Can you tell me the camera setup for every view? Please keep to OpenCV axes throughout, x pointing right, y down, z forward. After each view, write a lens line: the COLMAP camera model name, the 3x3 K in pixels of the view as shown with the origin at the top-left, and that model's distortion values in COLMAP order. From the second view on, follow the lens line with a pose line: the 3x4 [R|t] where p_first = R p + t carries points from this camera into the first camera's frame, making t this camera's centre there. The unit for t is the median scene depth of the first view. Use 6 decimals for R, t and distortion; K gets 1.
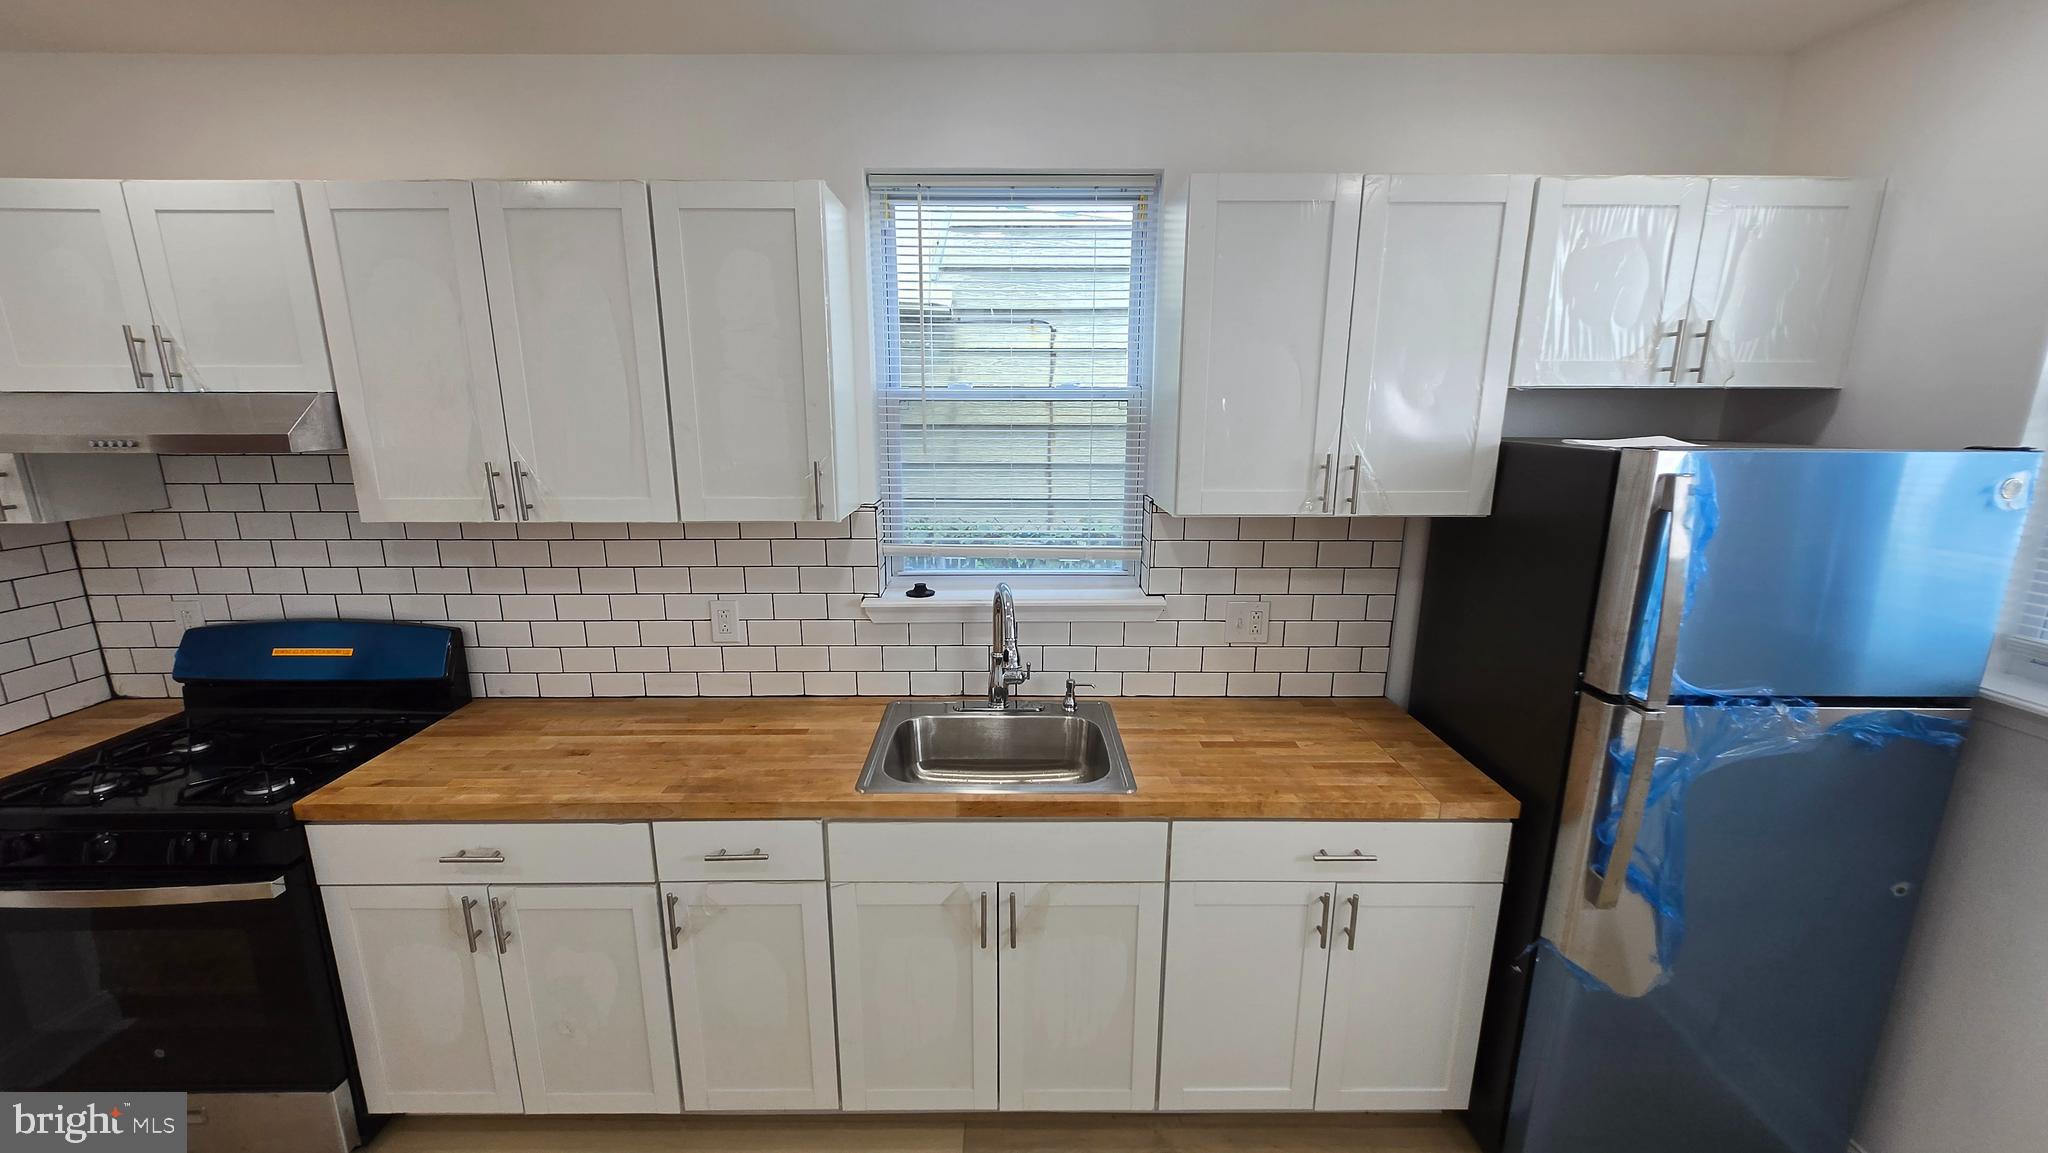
lens RADIAL K [[809.6, 0, 1019.5], [0, 809.6, 570.3], [0, 0, 1]] dist [0.003032, -0.000374]
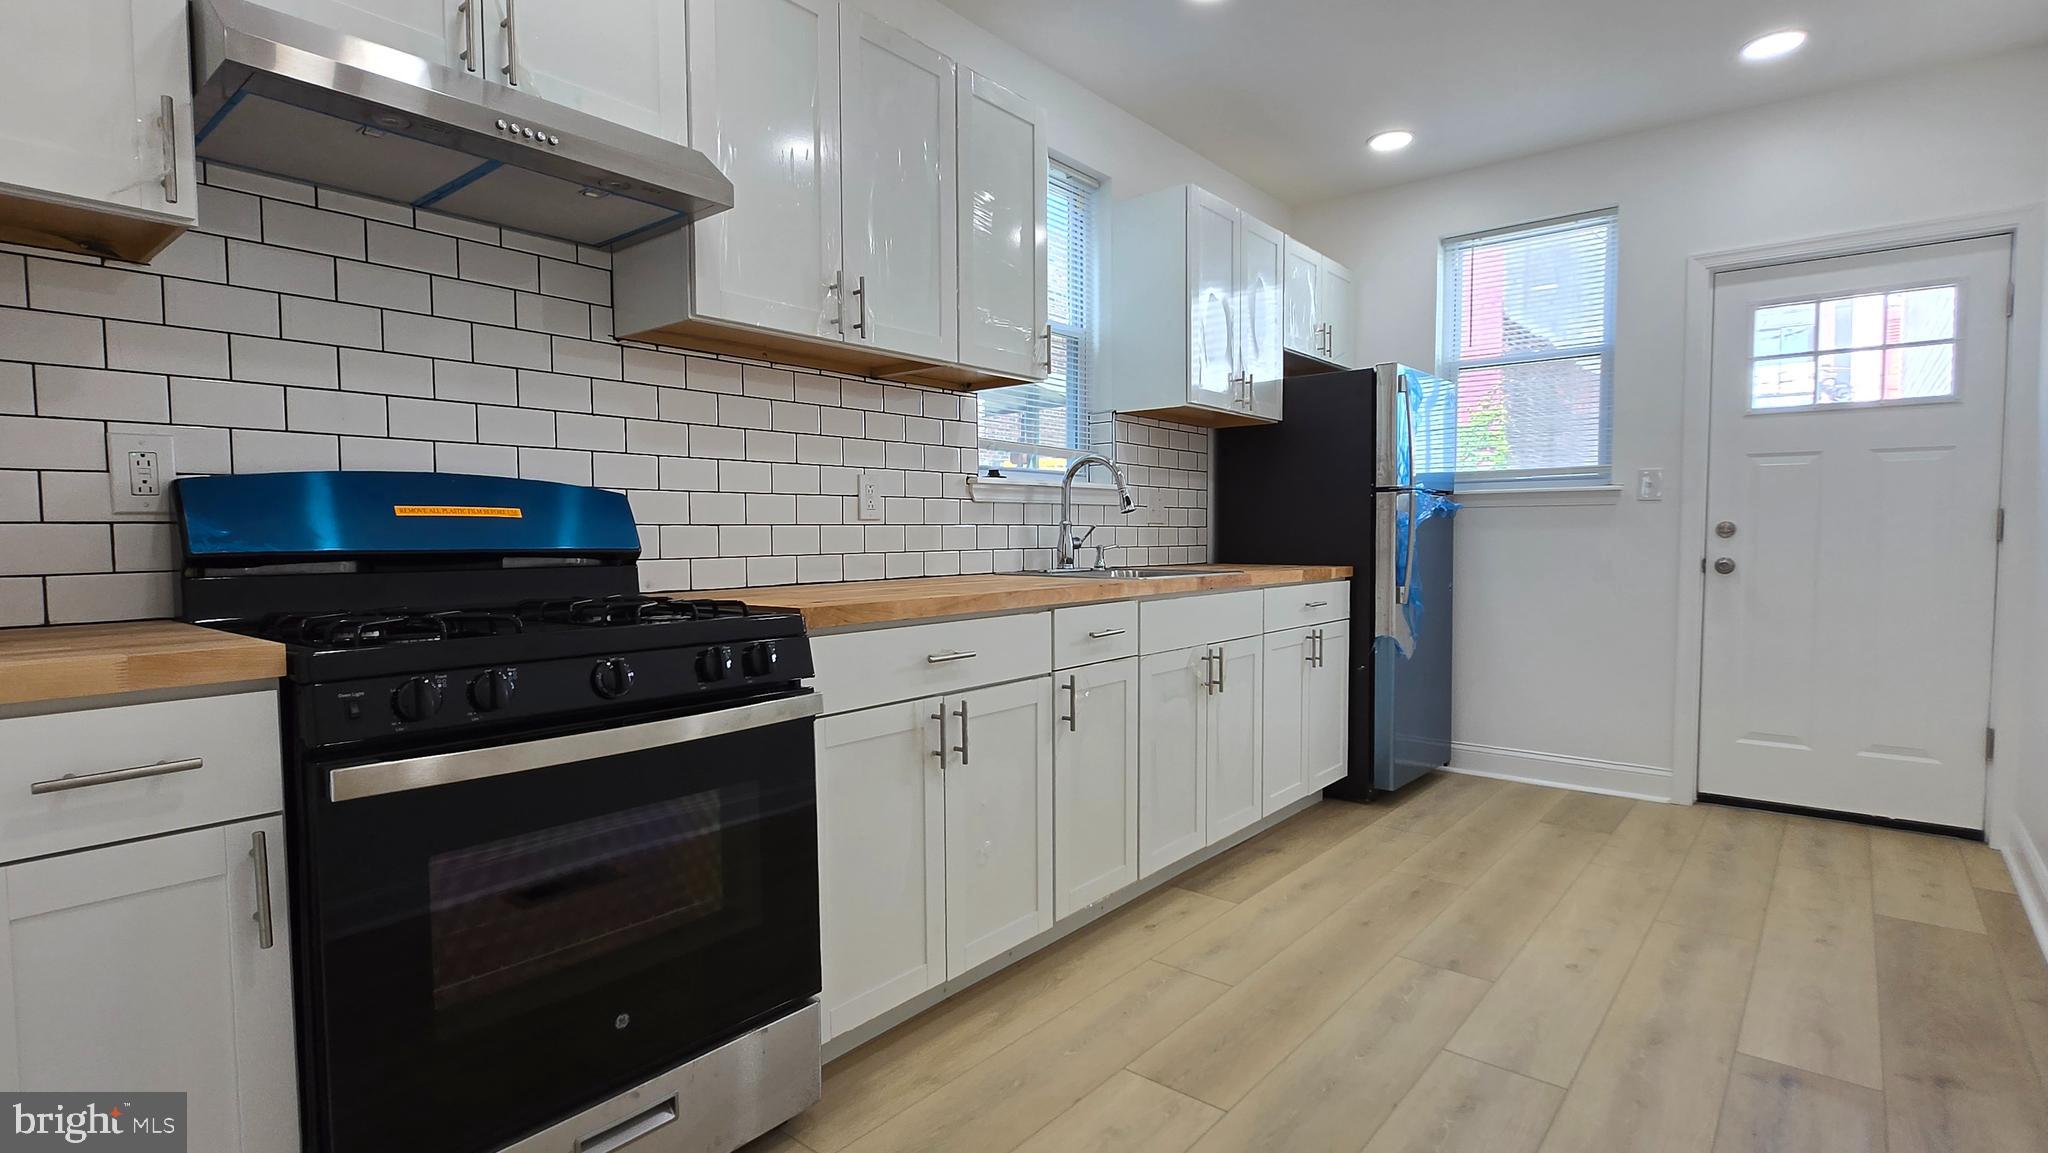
lens RADIAL K [[962.4, 0, 1006.6], [0, 962.4, 588.9], [0, 0, 1]] dist [0.002177, -0.001501]
pose [[0.653863, -0.052454, 0.754792, -1.150977], [0.171010, 0.982024, -0.079898, 0.295451], [-0.737033, 0.181320, 0.651080, 0.161124]]
